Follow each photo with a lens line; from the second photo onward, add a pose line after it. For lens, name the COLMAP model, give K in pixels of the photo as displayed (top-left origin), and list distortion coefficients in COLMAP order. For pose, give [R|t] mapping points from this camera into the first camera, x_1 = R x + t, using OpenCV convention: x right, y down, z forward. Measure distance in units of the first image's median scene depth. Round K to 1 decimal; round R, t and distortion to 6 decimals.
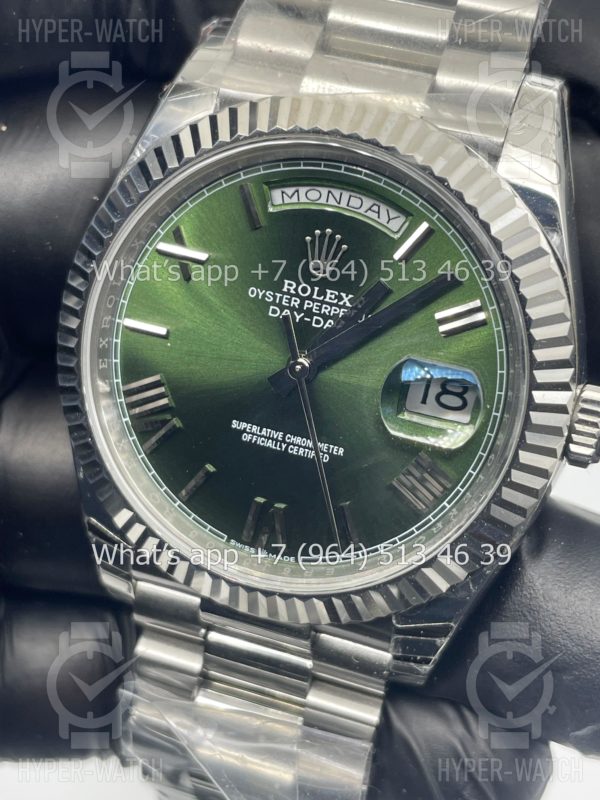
lens RADIAL K [[1254.1, 0, 300.0], [0, 1254.1, 400.0], [0, 0, 1]] dist [0.105166, -0.058055]
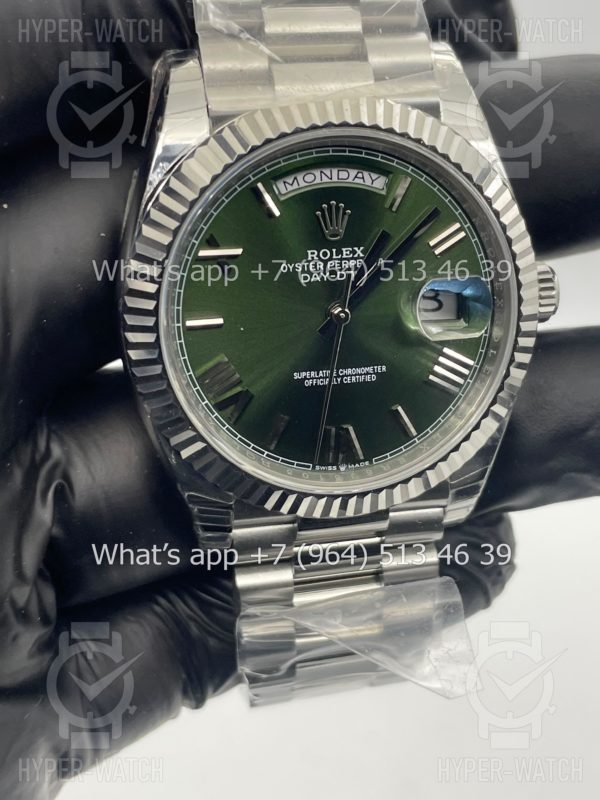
lens RADIAL K [[1192.9, 0, 300.0], [0, 1192.9, 400.0], [0, 0, 1]] dist [0.102395, -0.009150]
pose [[0.869539, -0.326621, 0.370433, -0.502219], [0.299929, 0.945155, 0.129328, -0.111281], [-0.392357, -0.001352, 0.919812, -0.077775]]
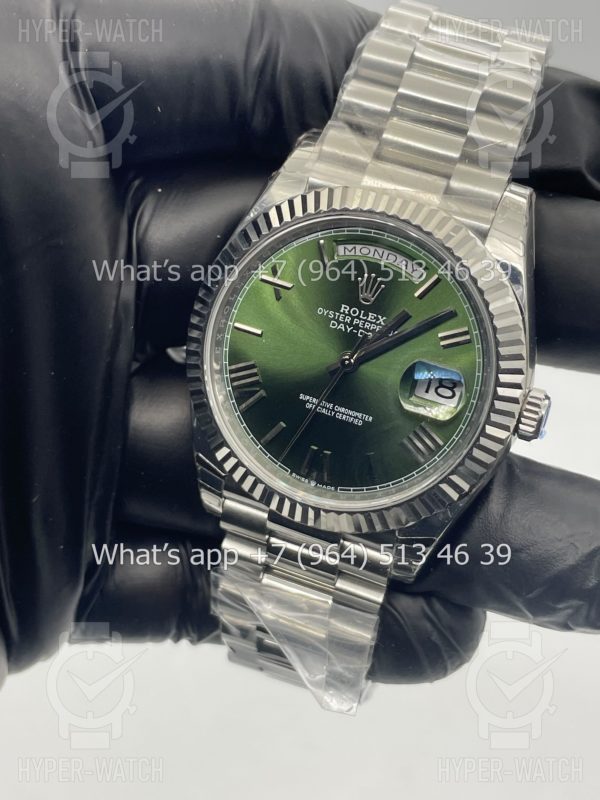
lens RADIAL K [[1254.1, 0, 300.0], [0, 1254.1, 400.0], [0, 0, 1]] dist [0.105166, -0.058055]
pose [[0.997253, 0.073895, -0.005093, -0.047161], [-0.073964, 0.997149, -0.014962, 0.047443], [0.003972, 0.015298, 0.999875, -0.531238]]
